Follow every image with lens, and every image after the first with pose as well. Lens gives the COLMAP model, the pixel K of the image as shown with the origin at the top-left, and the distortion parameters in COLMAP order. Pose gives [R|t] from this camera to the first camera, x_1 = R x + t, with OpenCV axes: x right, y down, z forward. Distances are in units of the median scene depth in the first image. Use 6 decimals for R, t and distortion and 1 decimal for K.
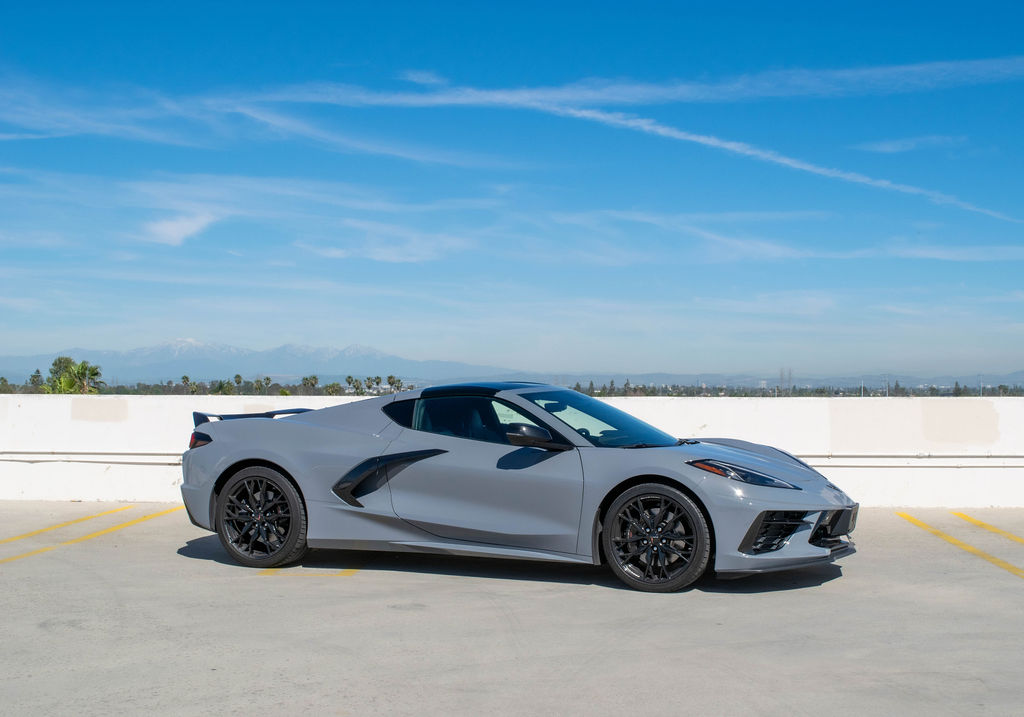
lens RADIAL K [[1303.0, 0, 545.9], [0, 1303.0, 359.3], [0, 0, 1]] dist [-0.053655, 0.019208]
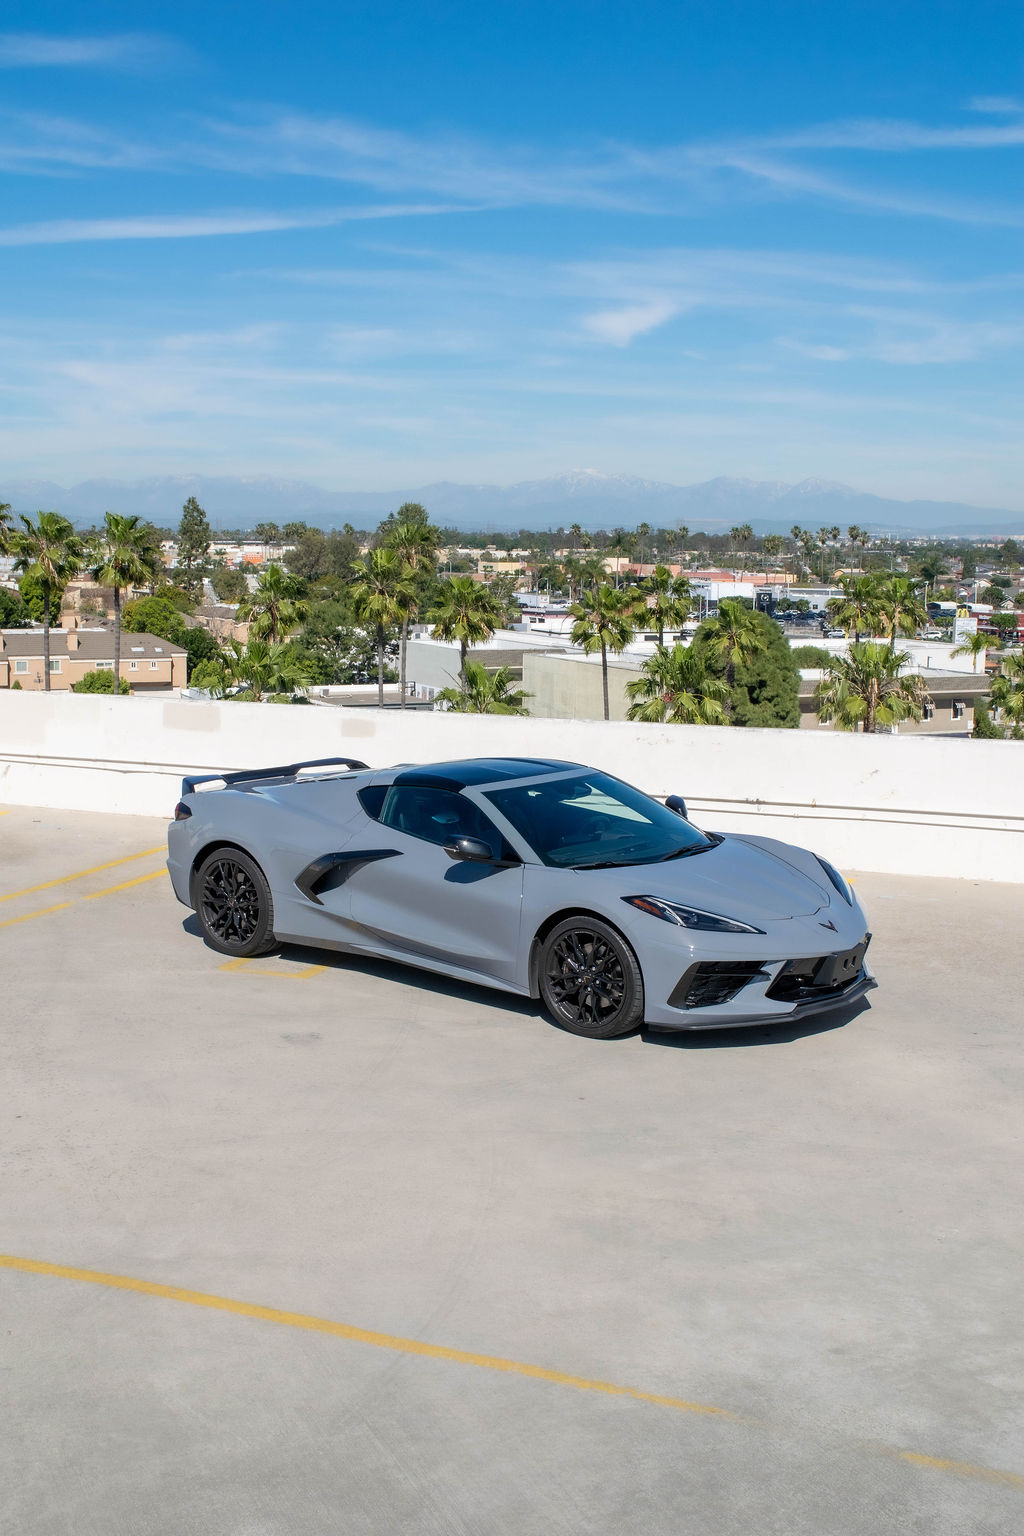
lens RADIAL K [[1816.9, 0, 554.5], [0, 1816.9, 768.4], [0, 0, 1]] dist [-0.066166, 0.005540]
pose [[0.954048, 0.050603, -0.295351, 0.372505], [-0.003672, 0.987538, 0.157336, -0.175811], [0.299632, -0.149021, 0.942345, -0.135460]]
